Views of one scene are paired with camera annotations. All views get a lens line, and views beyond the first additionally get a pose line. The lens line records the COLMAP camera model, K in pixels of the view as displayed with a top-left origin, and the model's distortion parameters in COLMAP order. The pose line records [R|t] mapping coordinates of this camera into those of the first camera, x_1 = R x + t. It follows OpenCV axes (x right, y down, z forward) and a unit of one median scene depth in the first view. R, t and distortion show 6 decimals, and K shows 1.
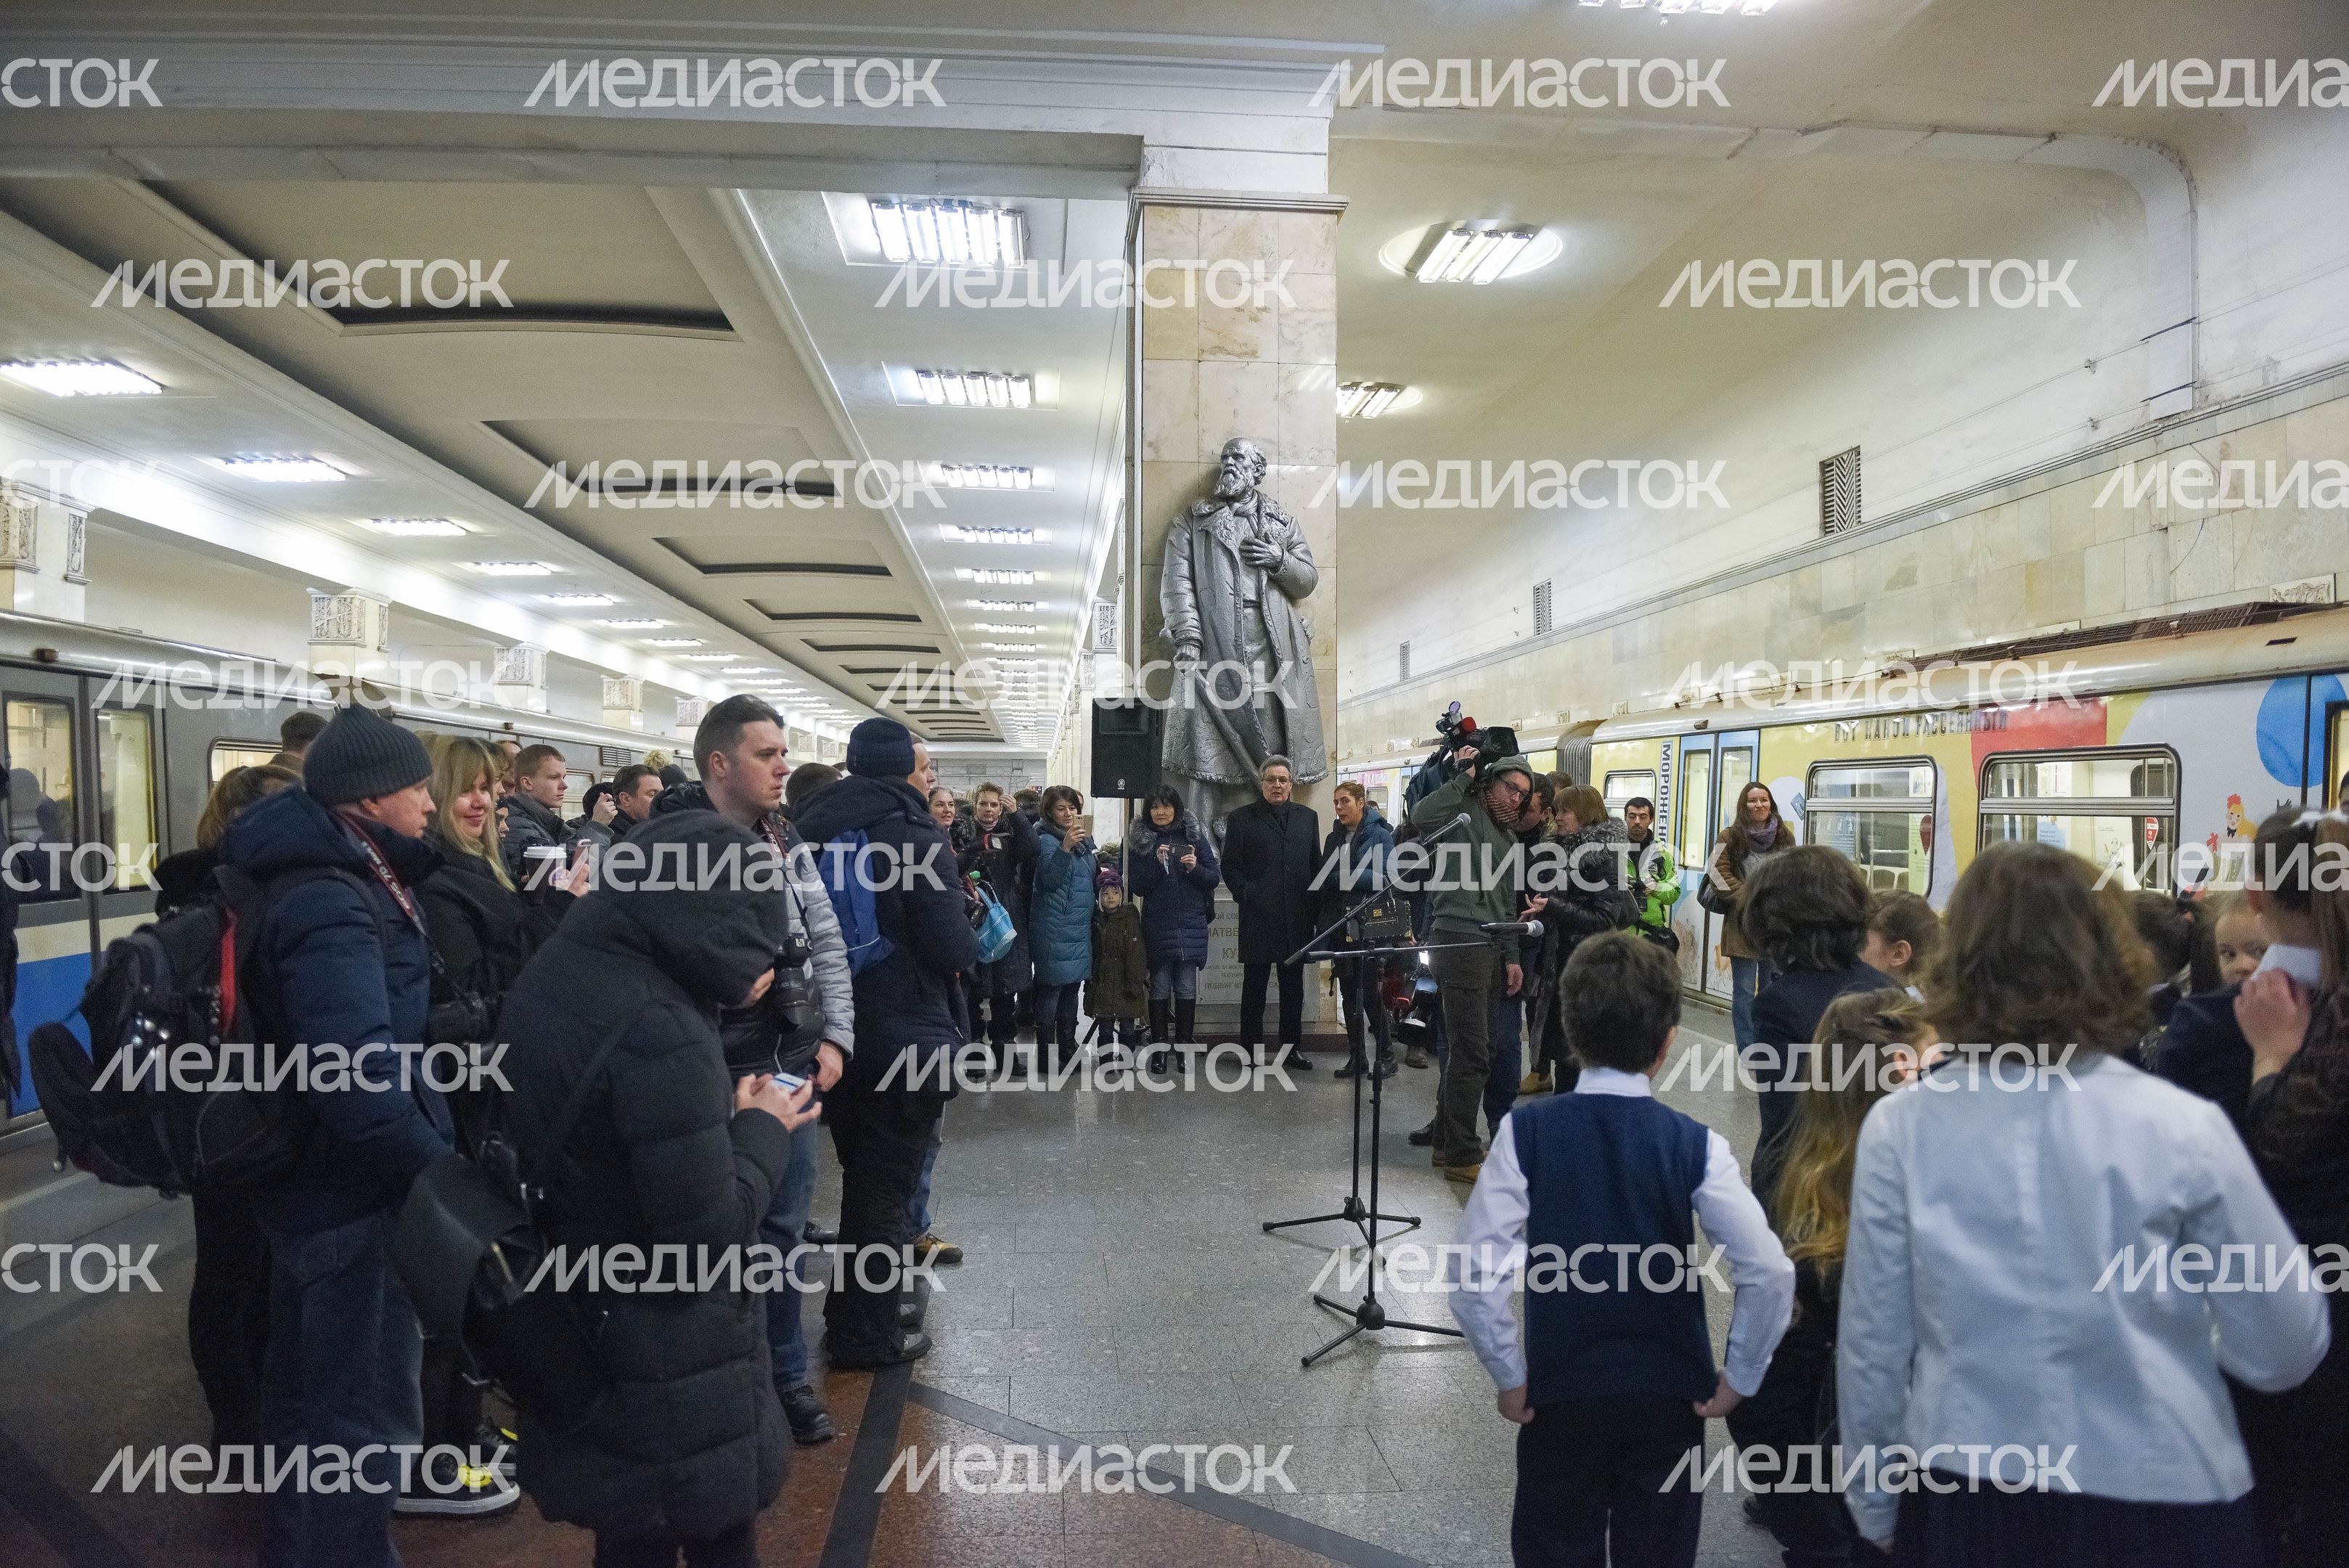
lens RADIAL K [[1605.4, 0, 1173.9], [0, 1605.4, 793.1], [0, 0, 1]] dist [-0.047590, -0.005762]
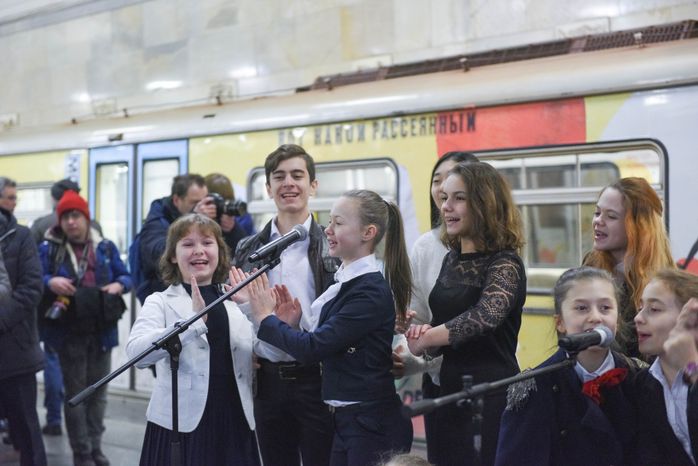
lens RADIAL K [[1318.1, 0, 348.8], [0, 1318.1, 233.4], [0, 0, 1]] dist [0.133664, -0.293210]
pose [[0.793328, -0.036168, 0.607719, -0.095130], [0.029806, 0.999344, 0.020566, 0.008300], [-0.608064, 0.001798, 0.793886, 0.241717]]
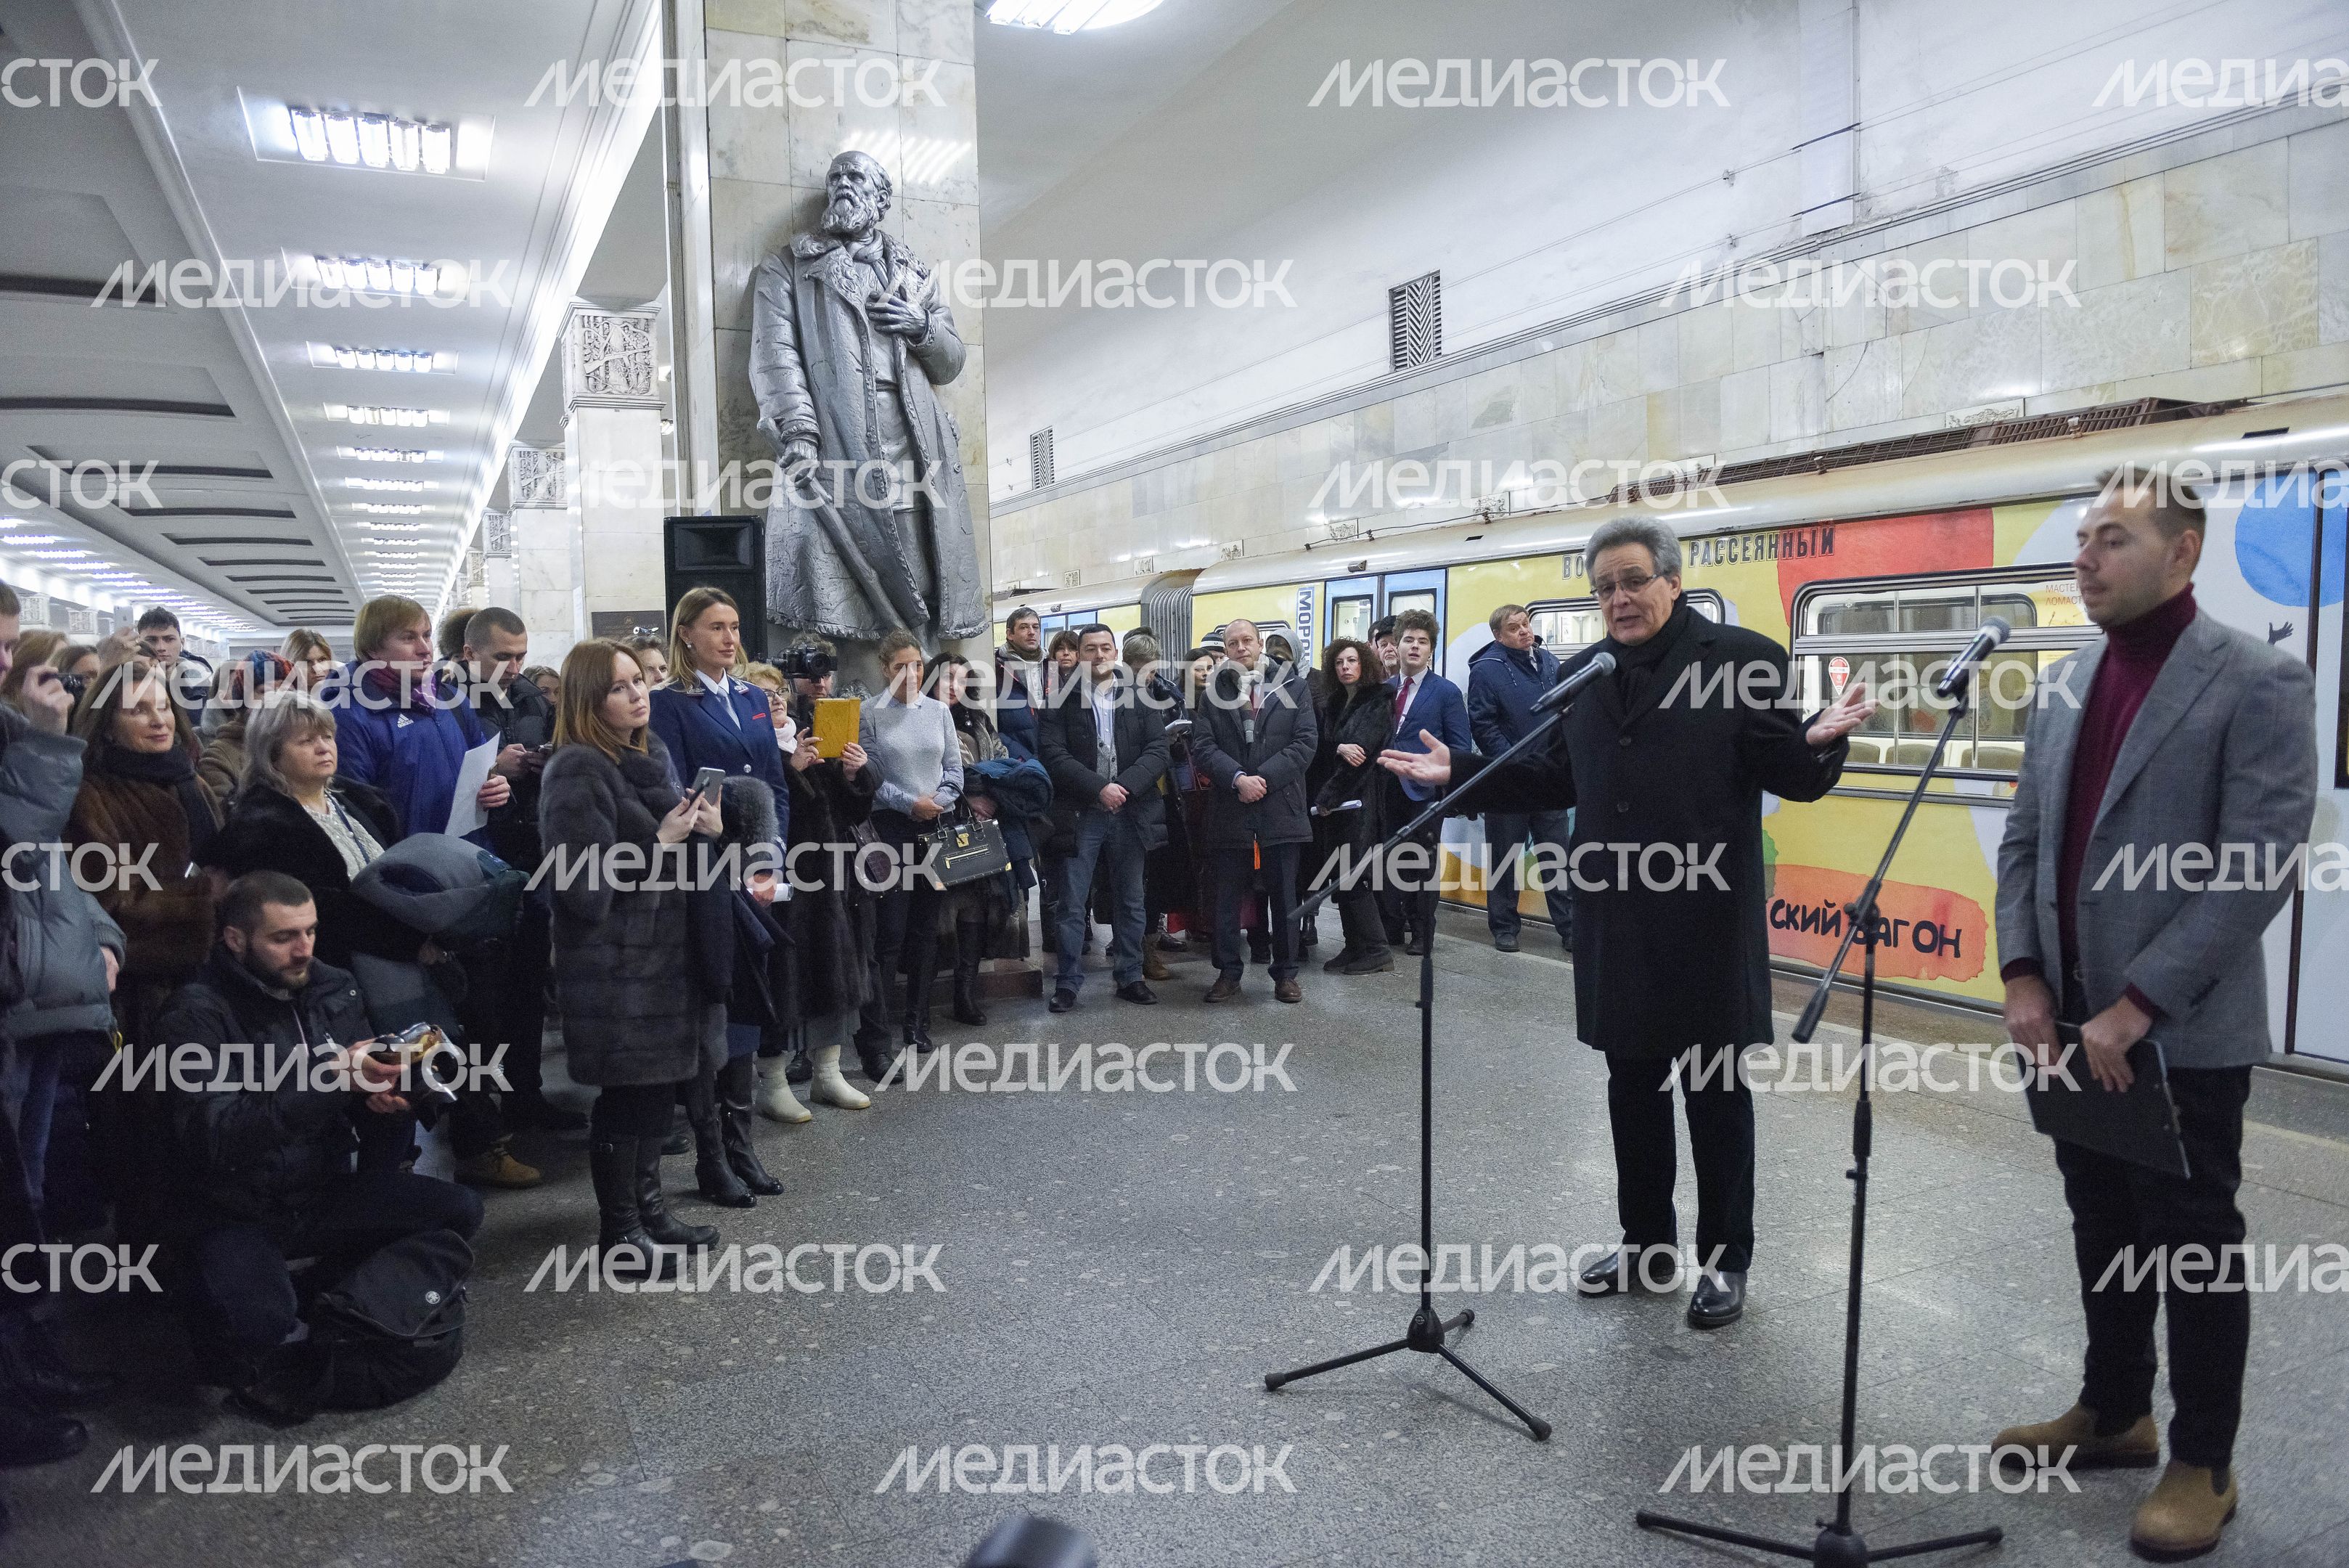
lens RADIAL K [[1605.4, 0, 1173.9], [0, 1605.4, 793.1], [0, 0, 1]] dist [-0.047590, -0.005762]
pose [[0.933188, -0.052561, 0.355524, -0.086399], [0.025295, 0.996400, 0.080915, 0.007440], [-0.358497, -0.066516, 0.931158, 0.258547]]
